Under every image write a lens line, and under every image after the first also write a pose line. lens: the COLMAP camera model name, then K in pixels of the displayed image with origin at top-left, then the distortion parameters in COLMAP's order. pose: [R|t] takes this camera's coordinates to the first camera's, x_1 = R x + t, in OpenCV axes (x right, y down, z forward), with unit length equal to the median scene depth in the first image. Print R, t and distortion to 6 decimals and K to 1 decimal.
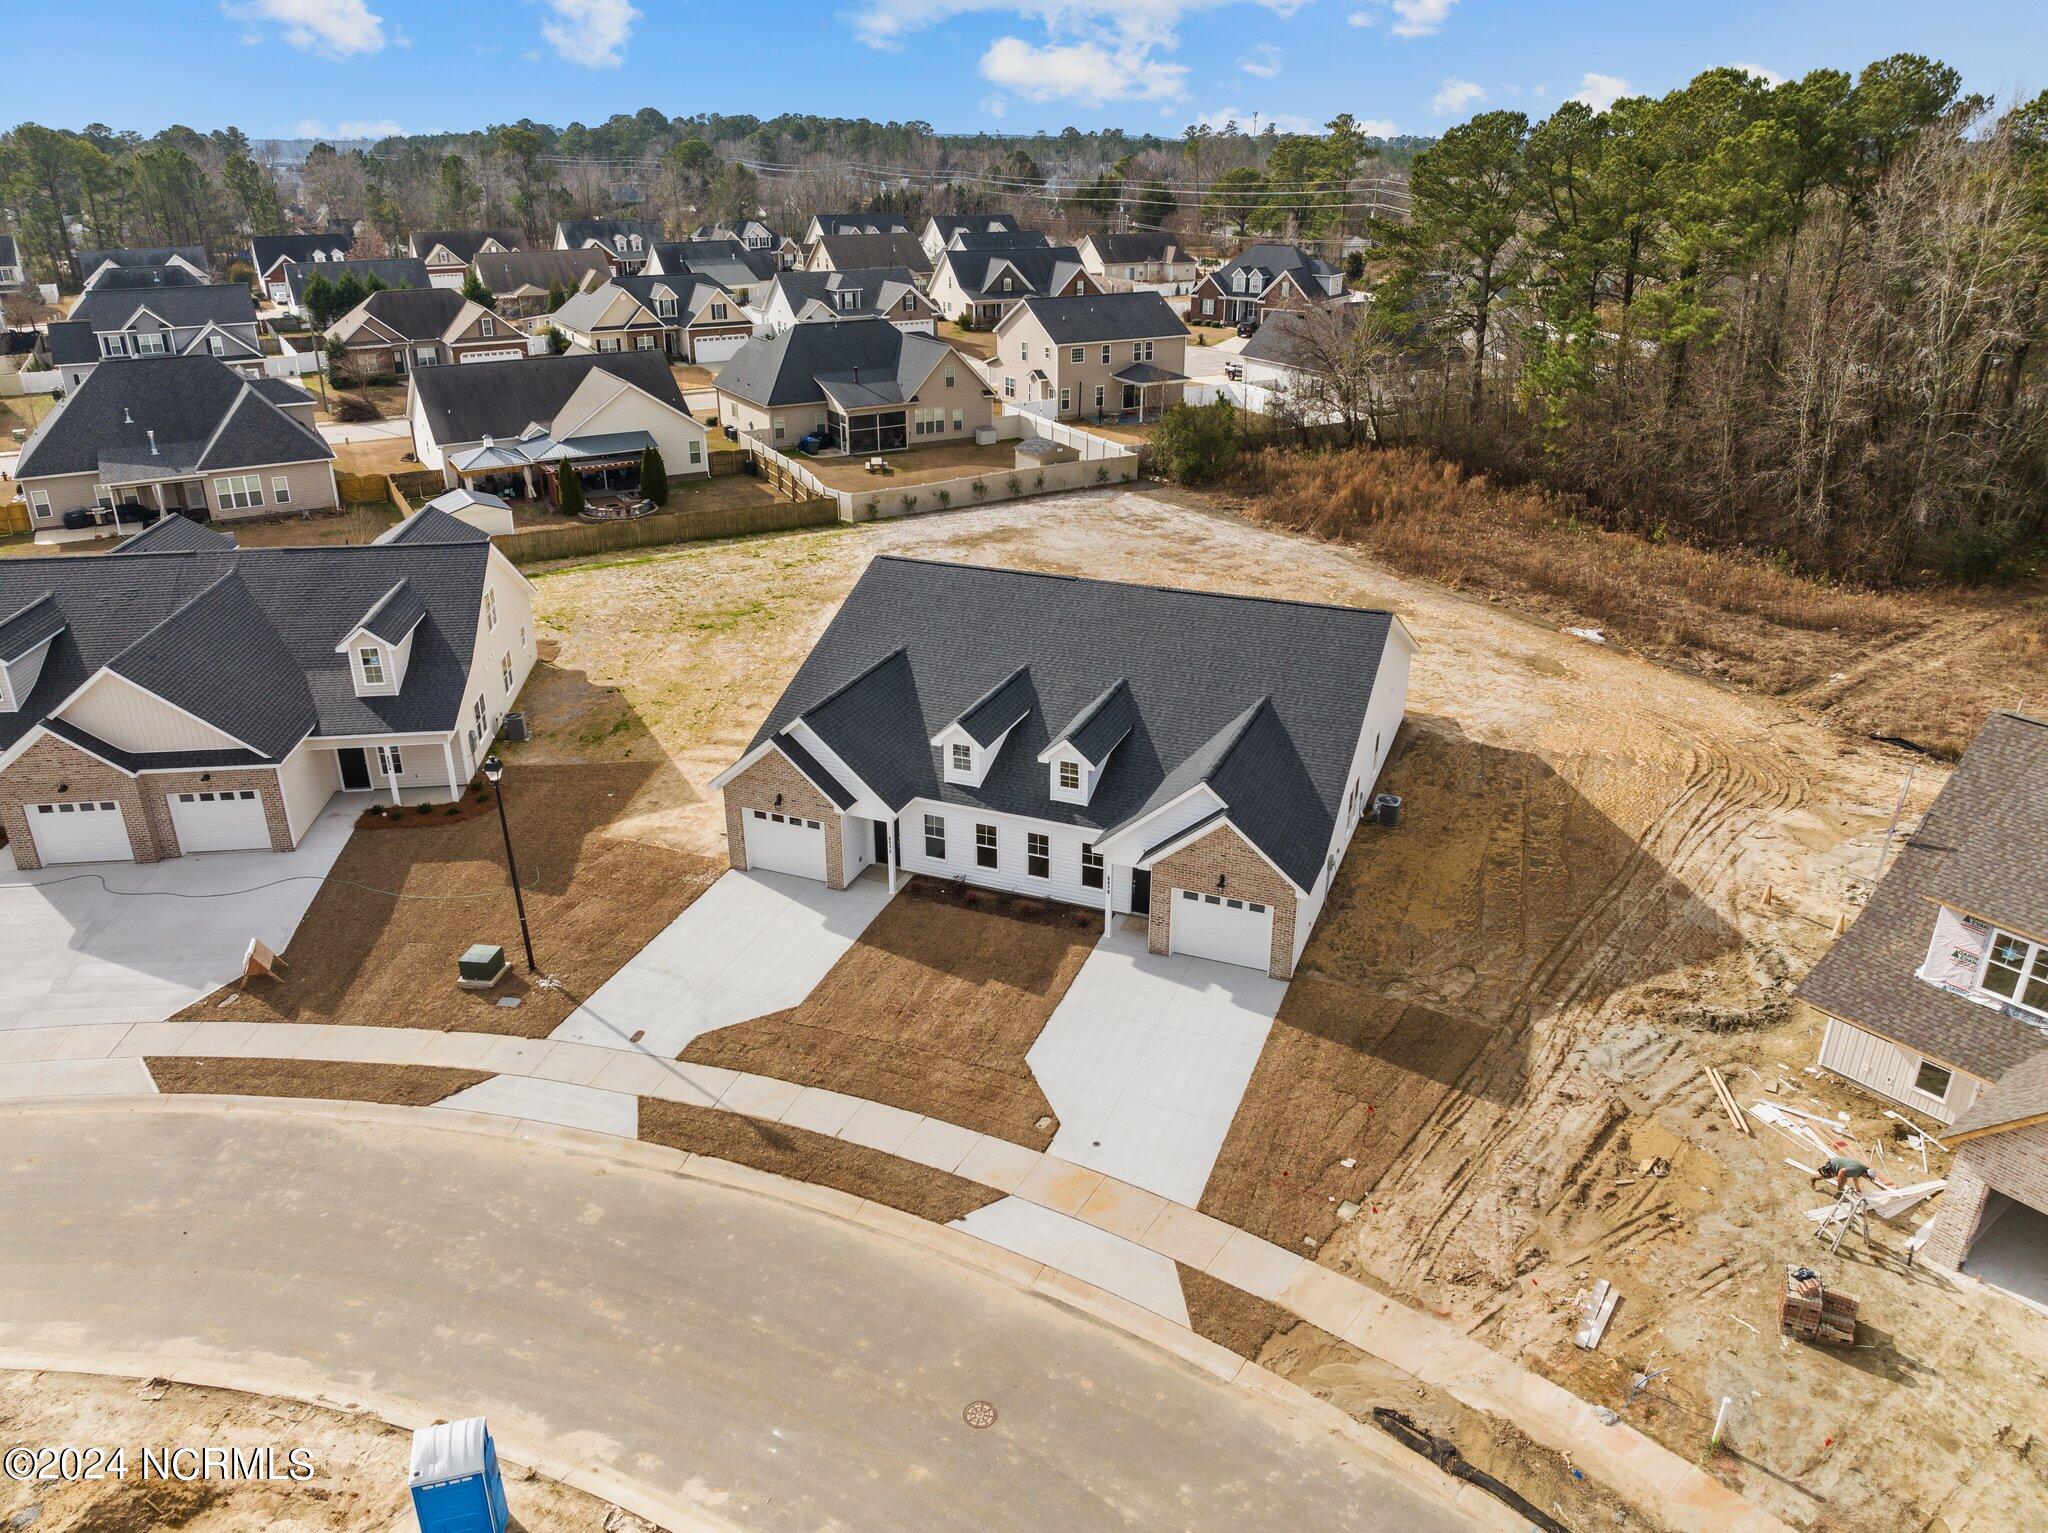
lens RADIAL K [[1452.9, 0, 1042.1], [0, 1452.9, 722.4], [0, 0, 1]] dist [-0.035774, 0.010248]
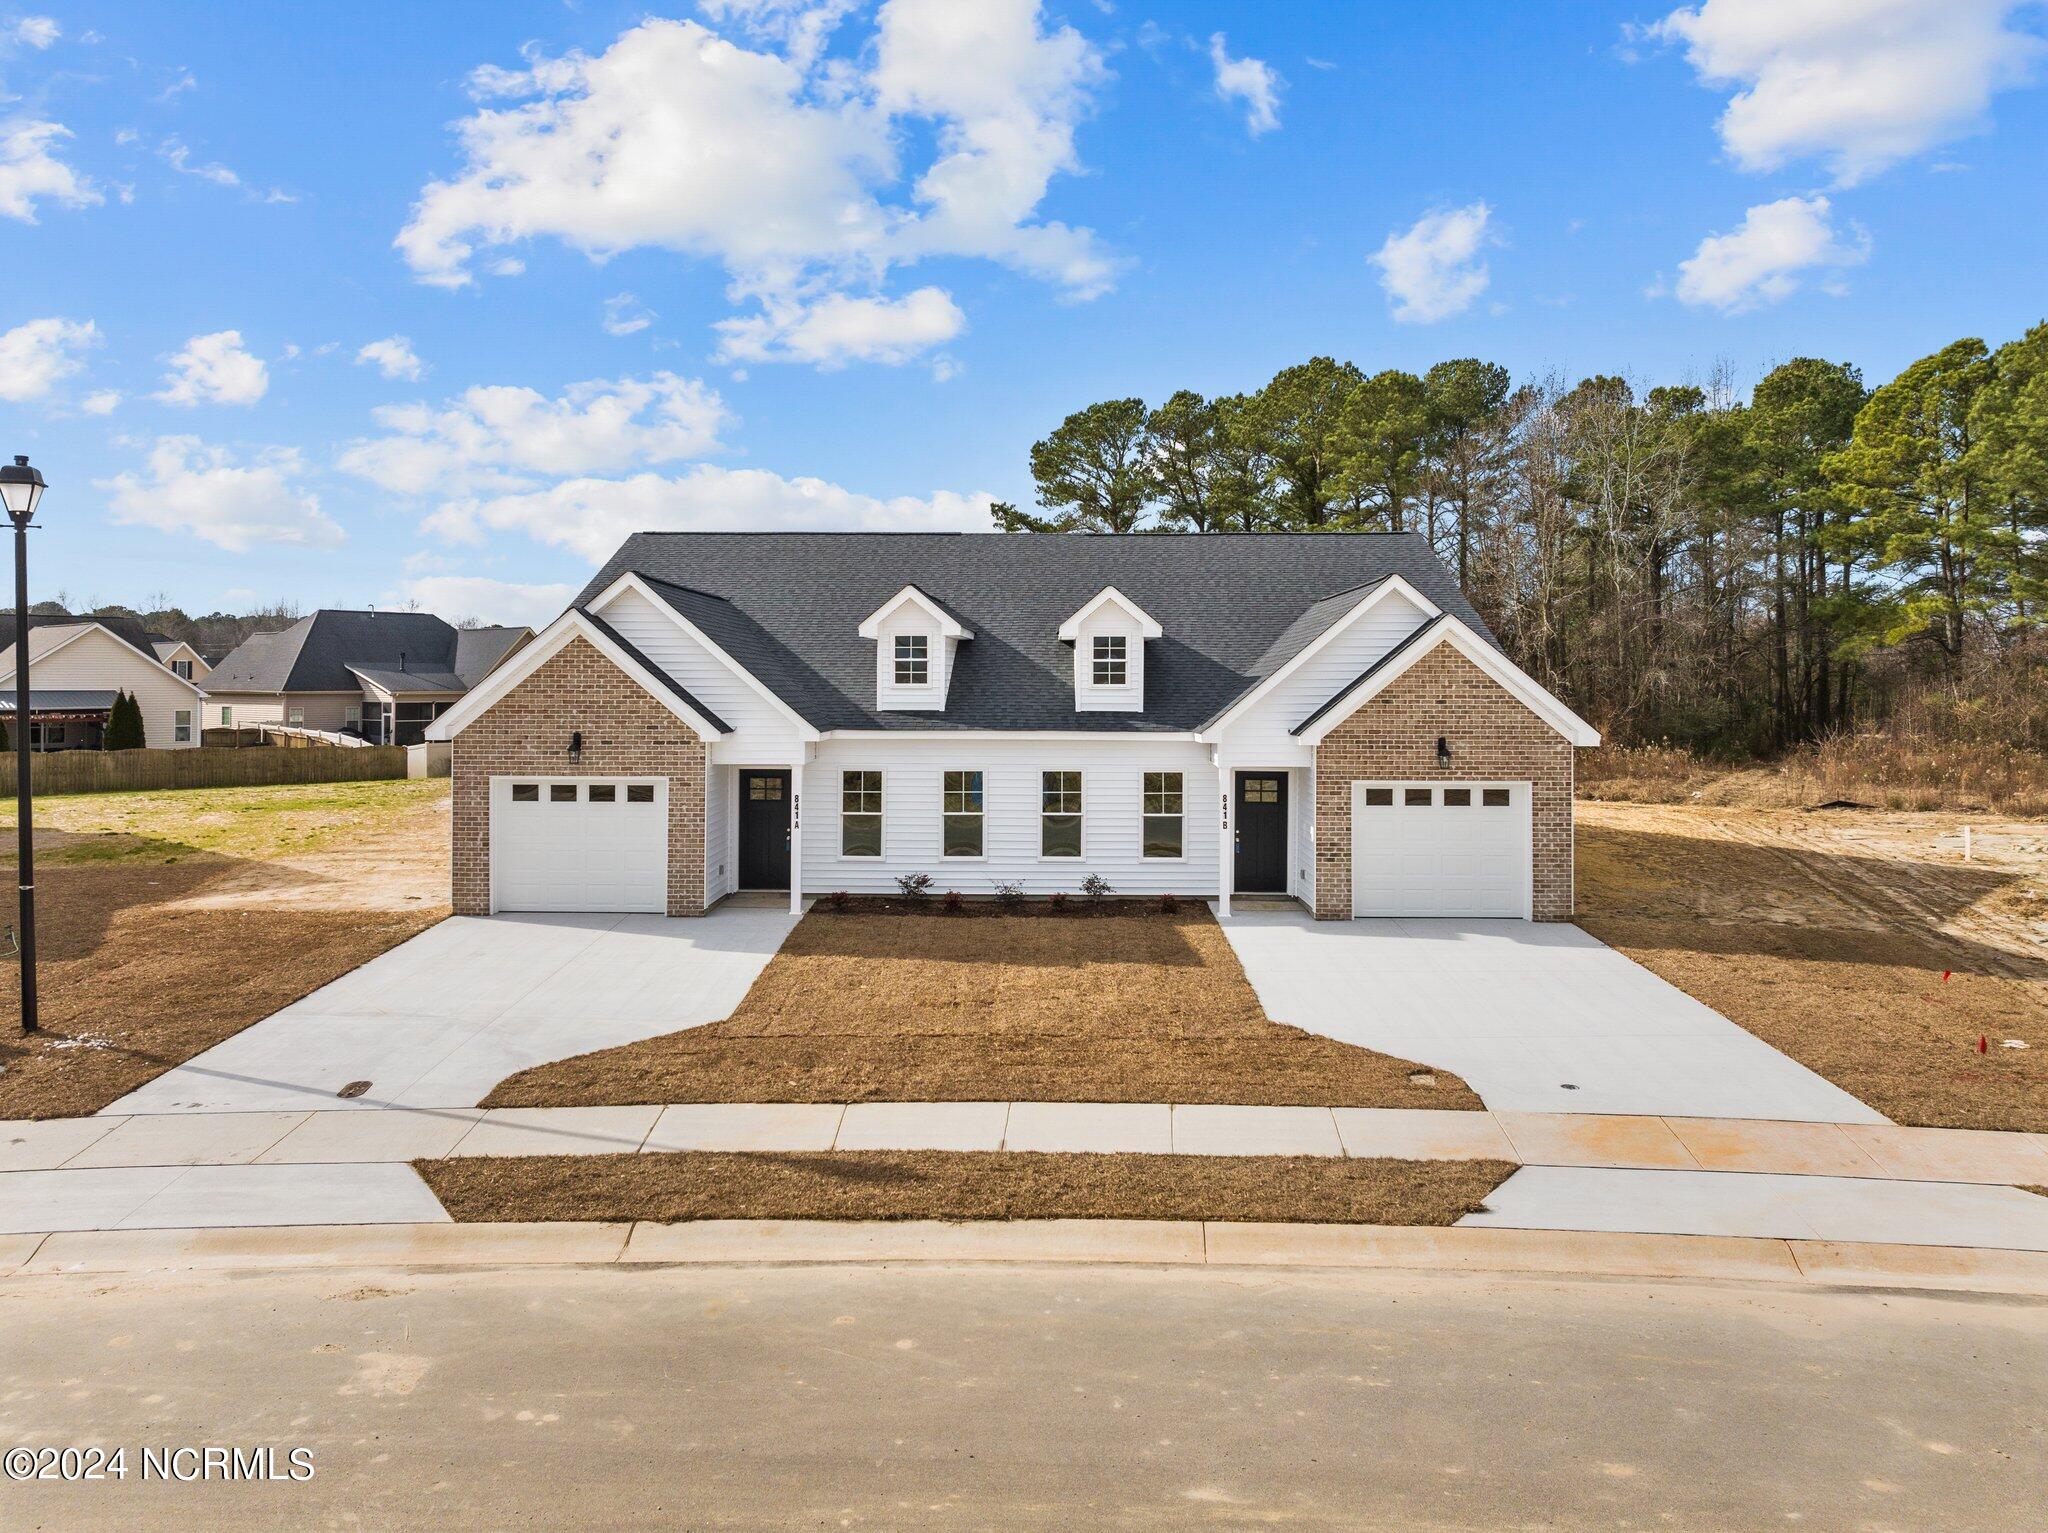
lens RADIAL K [[1468.1, 0, 1039.0], [0, 1468.1, 659.4], [0, 0, 1]] dist [-0.033368, -0.005591]
pose [[0.934958, 0.002755, 0.354749, -0.220033], [0.134676, 0.922357, -0.362106, 0.248505], [-0.328202, 0.386330, 0.861993, 0.492695]]
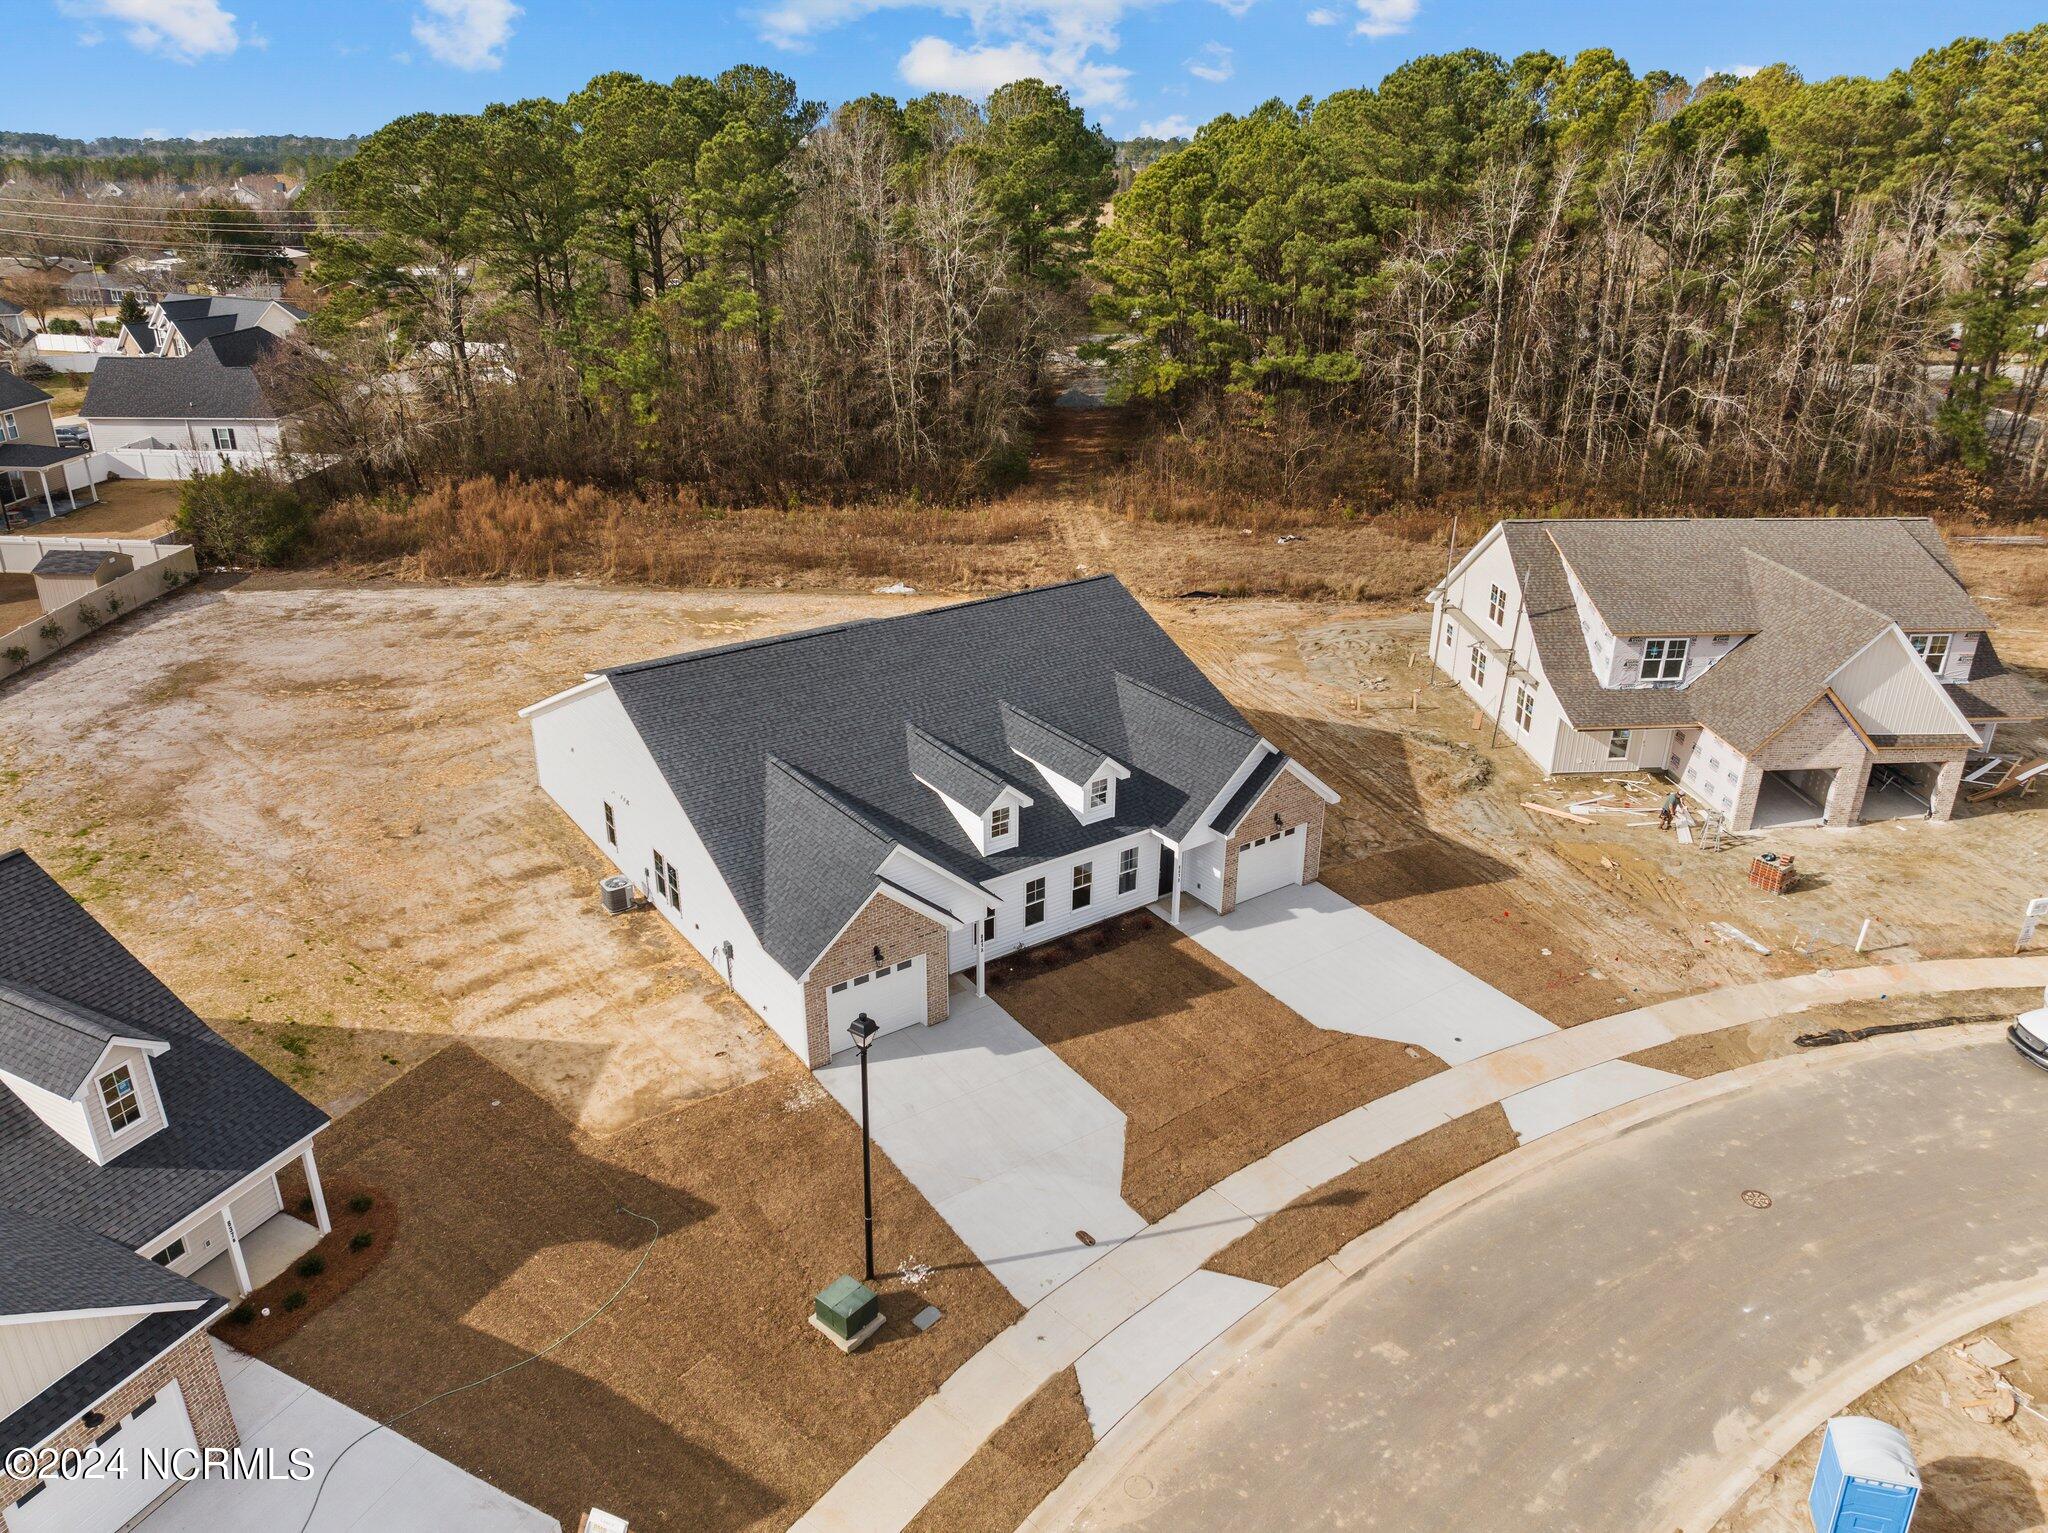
lens RADIAL K [[1439.7, 0, 1029.9], [0, 1439.7, 756.1], [0, 0, 1]] dist [-0.044121, 0.005056]
pose [[0.549200, -0.327402, 0.768887, -0.747378], [0.308321, 0.934536, 0.177710, -0.174626], [-0.776735, 0.139465, 0.614192, 0.433279]]
